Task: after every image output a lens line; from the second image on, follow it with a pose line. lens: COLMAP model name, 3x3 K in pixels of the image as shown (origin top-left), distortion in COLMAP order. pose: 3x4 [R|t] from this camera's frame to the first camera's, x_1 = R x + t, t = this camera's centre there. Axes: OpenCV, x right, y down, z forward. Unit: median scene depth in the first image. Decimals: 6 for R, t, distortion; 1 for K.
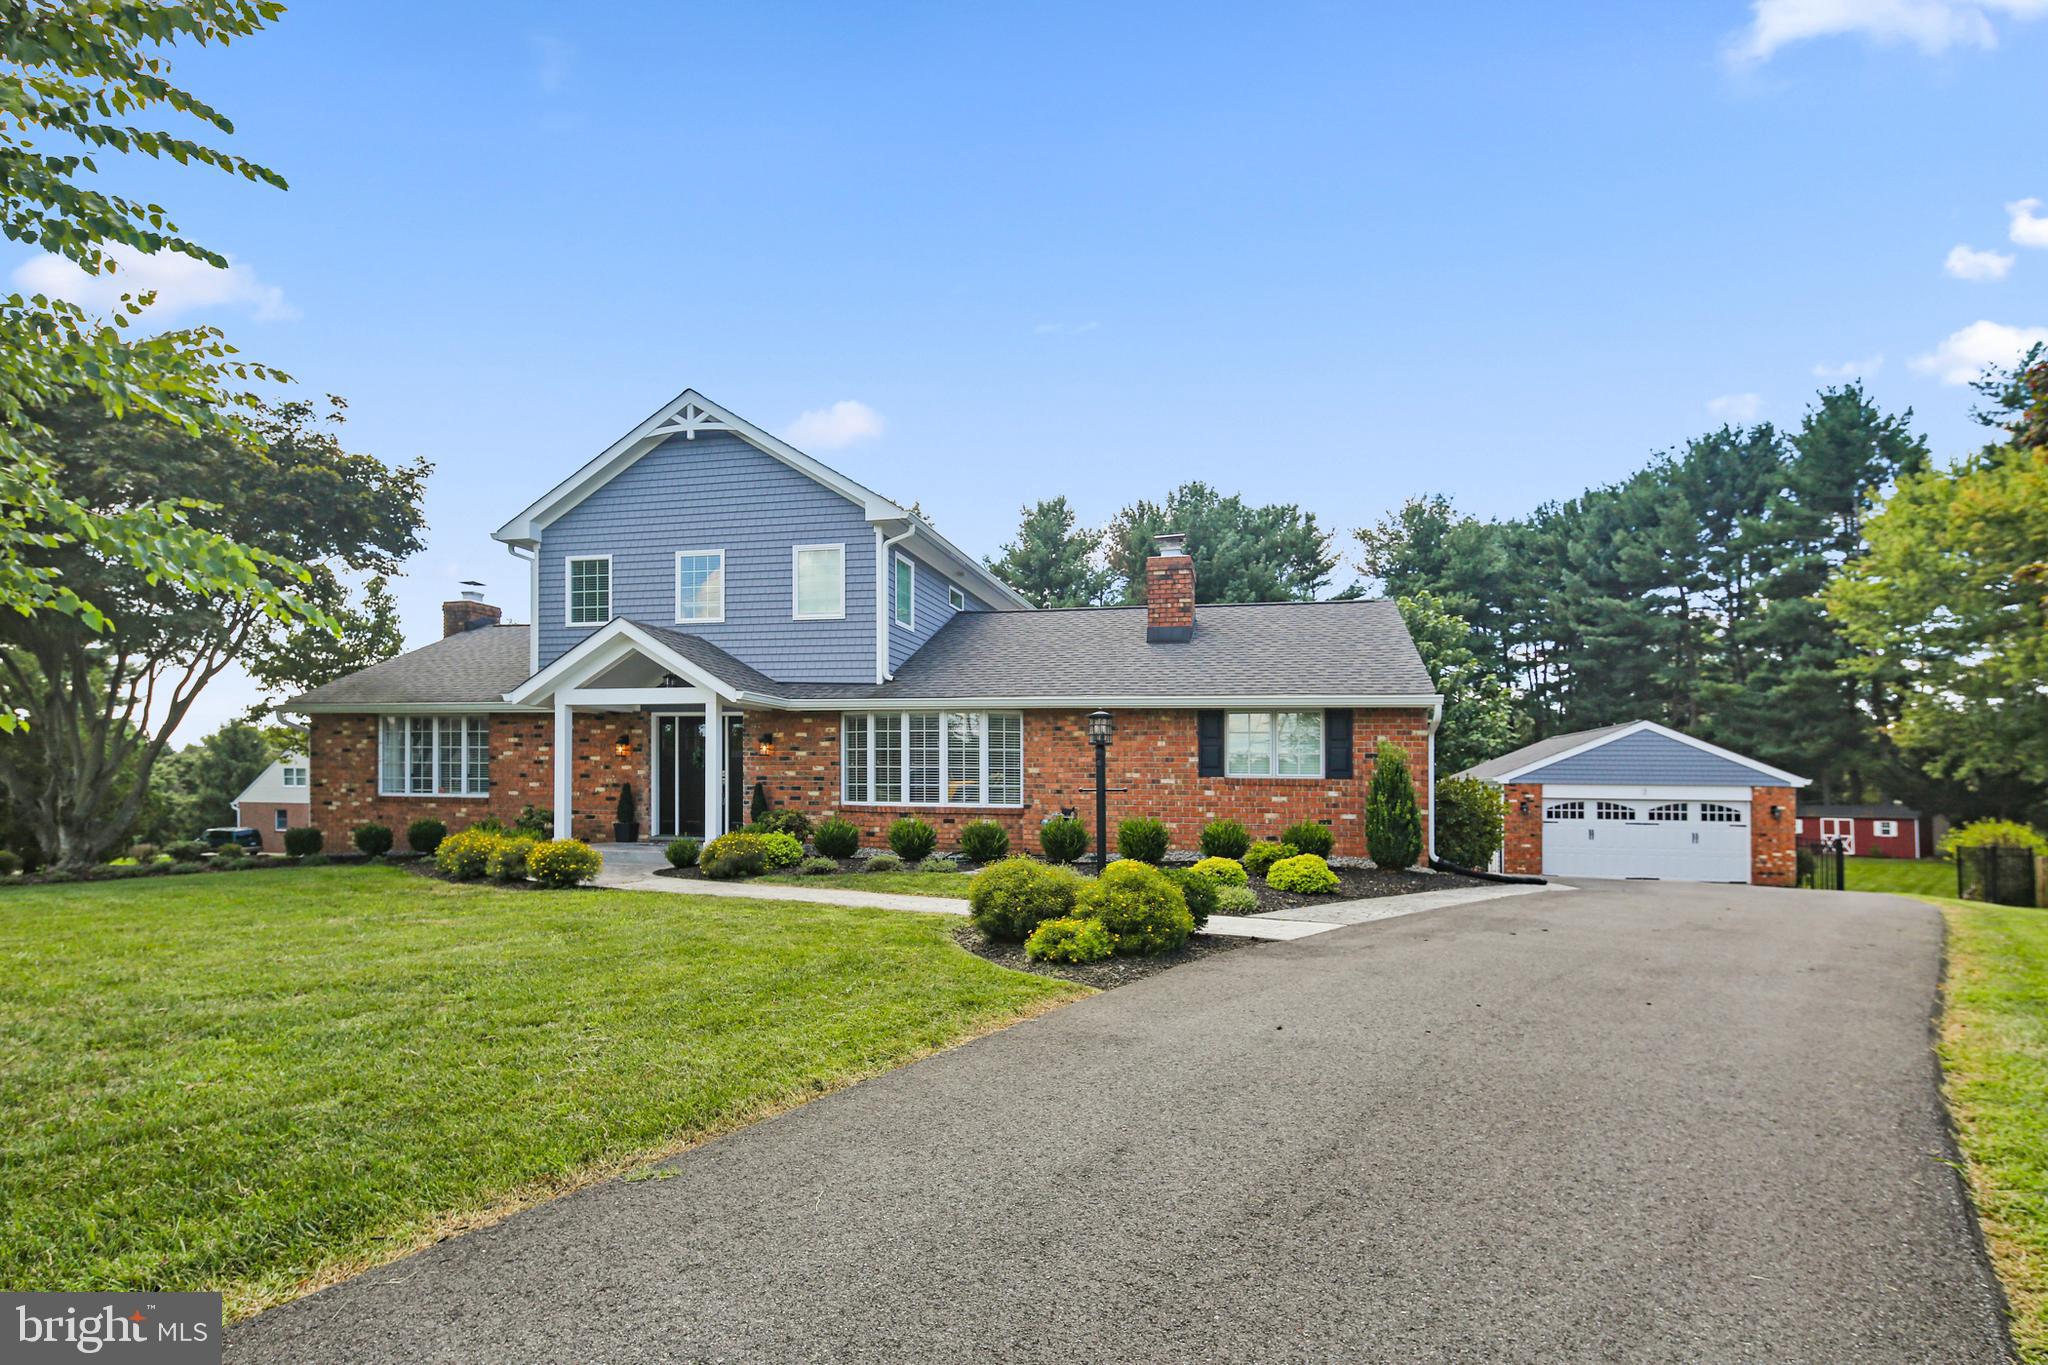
lens RADIAL K [[1020.8, 0, 1022.7], [0, 1020.8, 745.0], [0, 0, 1]] dist [-0.000598, -0.001574]
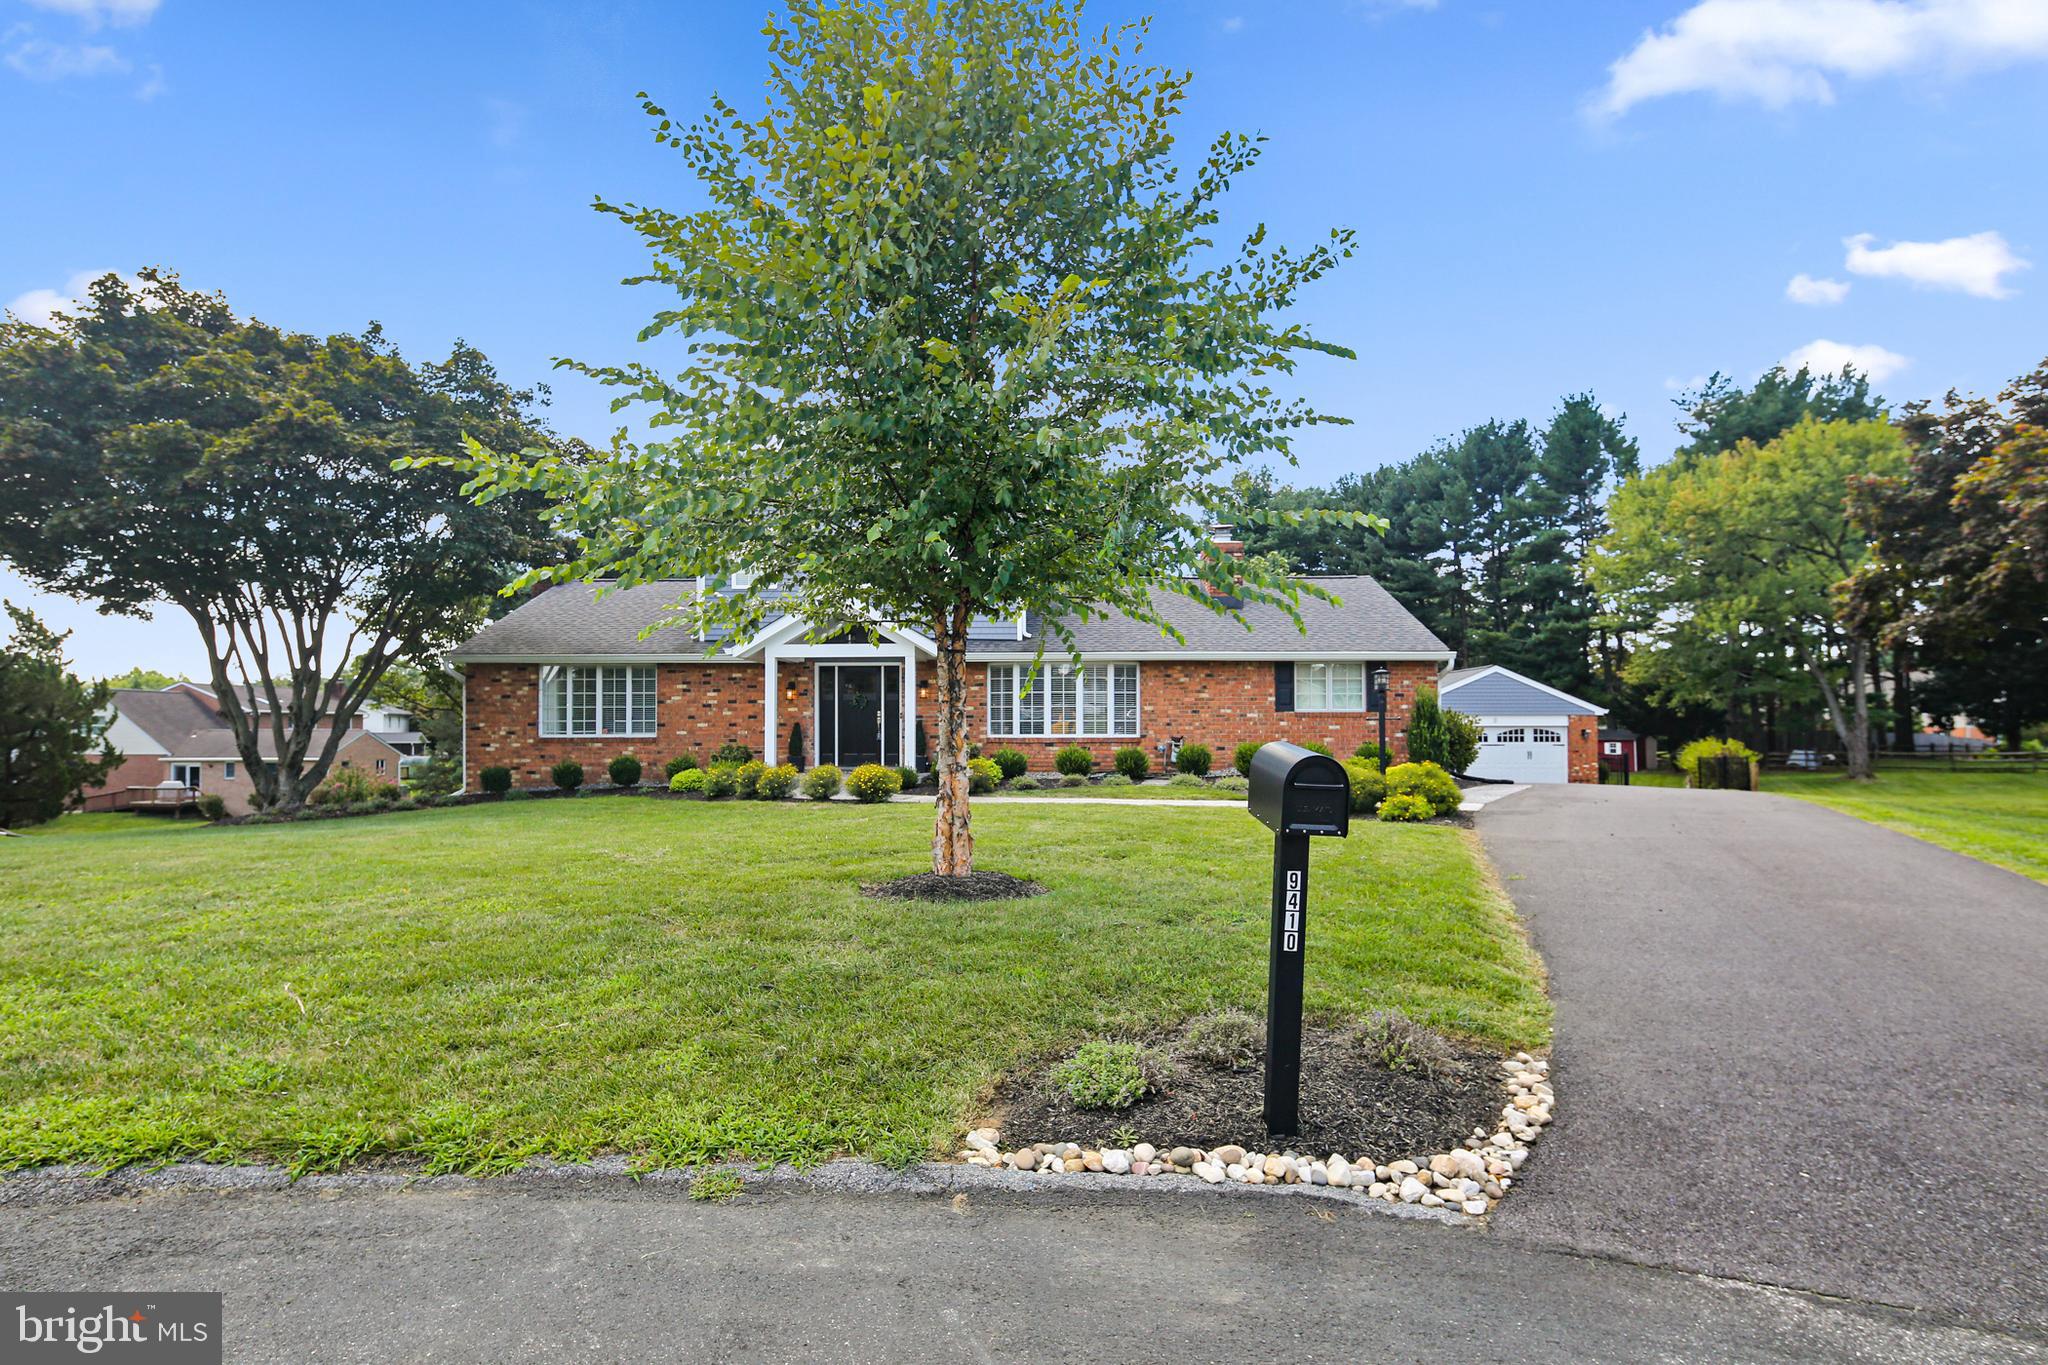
lens RADIAL K [[1011.5, 0, 1024.0], [0, 1011.5, 682.5], [0, 0, 1]] dist [0.001648, 0.000224]
pose [[0.977327, -0.004928, 0.211677, -0.351137], [0.005126, 0.999987, -0.000385, -0.006834], [-0.211672, 0.001462, 0.977340, -0.187601]]
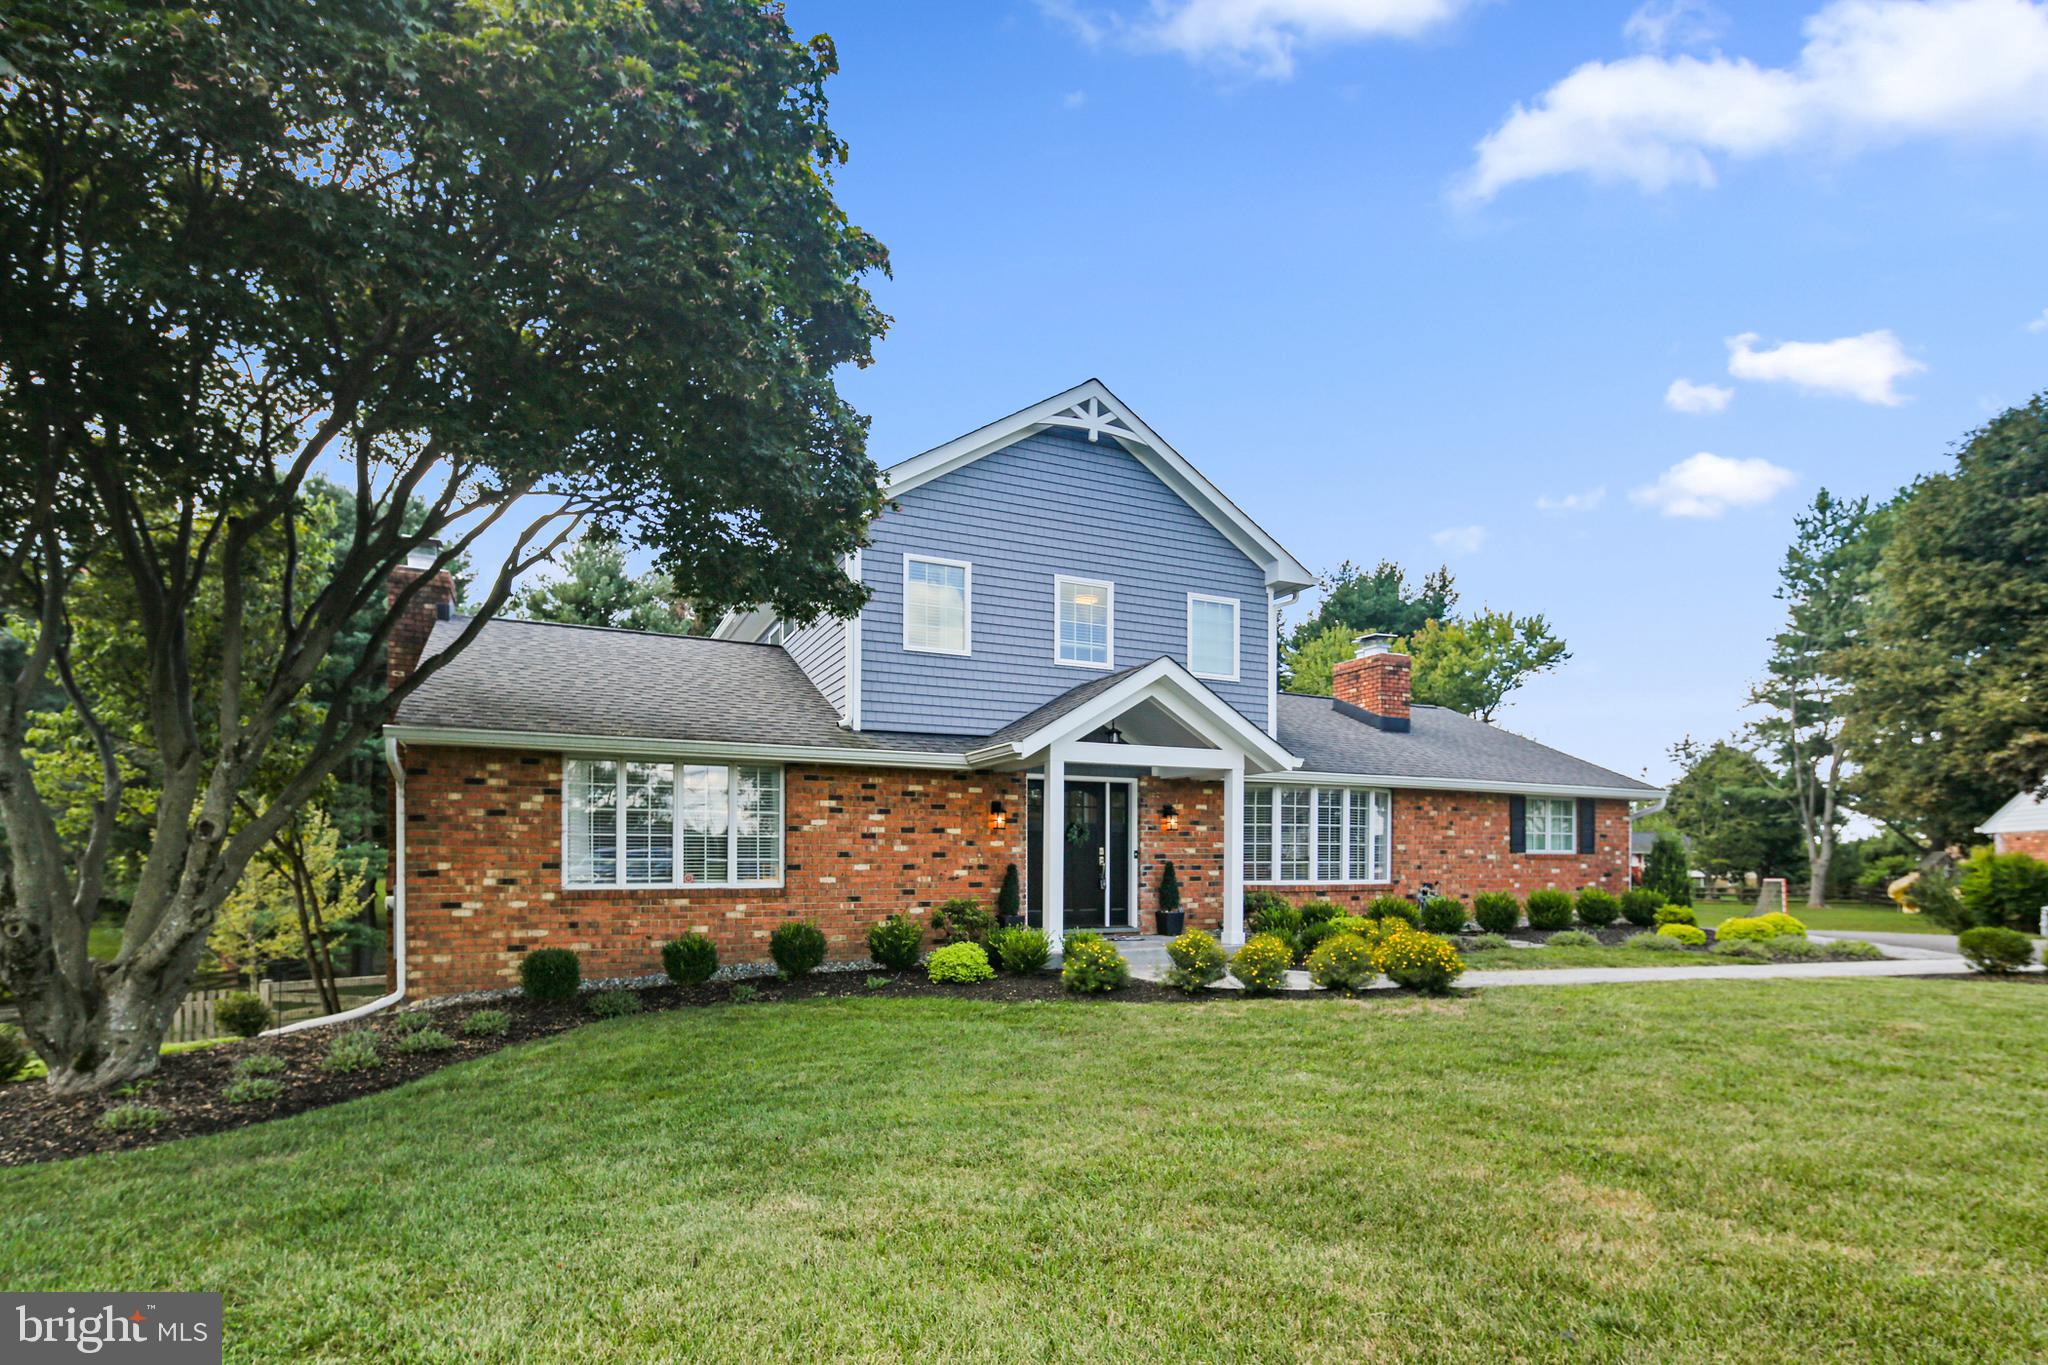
lens RADIAL K [[1031.2, 0, 1023.5], [0, 1031.2, 831.5], [0, 0, 1]] dist [0.001186, 0.000080]
pose [[0.770282, 0.010085, 0.637624, -0.814750], [-0.015351, 0.999878, 0.002730, 0.009828], [-0.637519, -0.011891, 0.770343, 0.363973]]
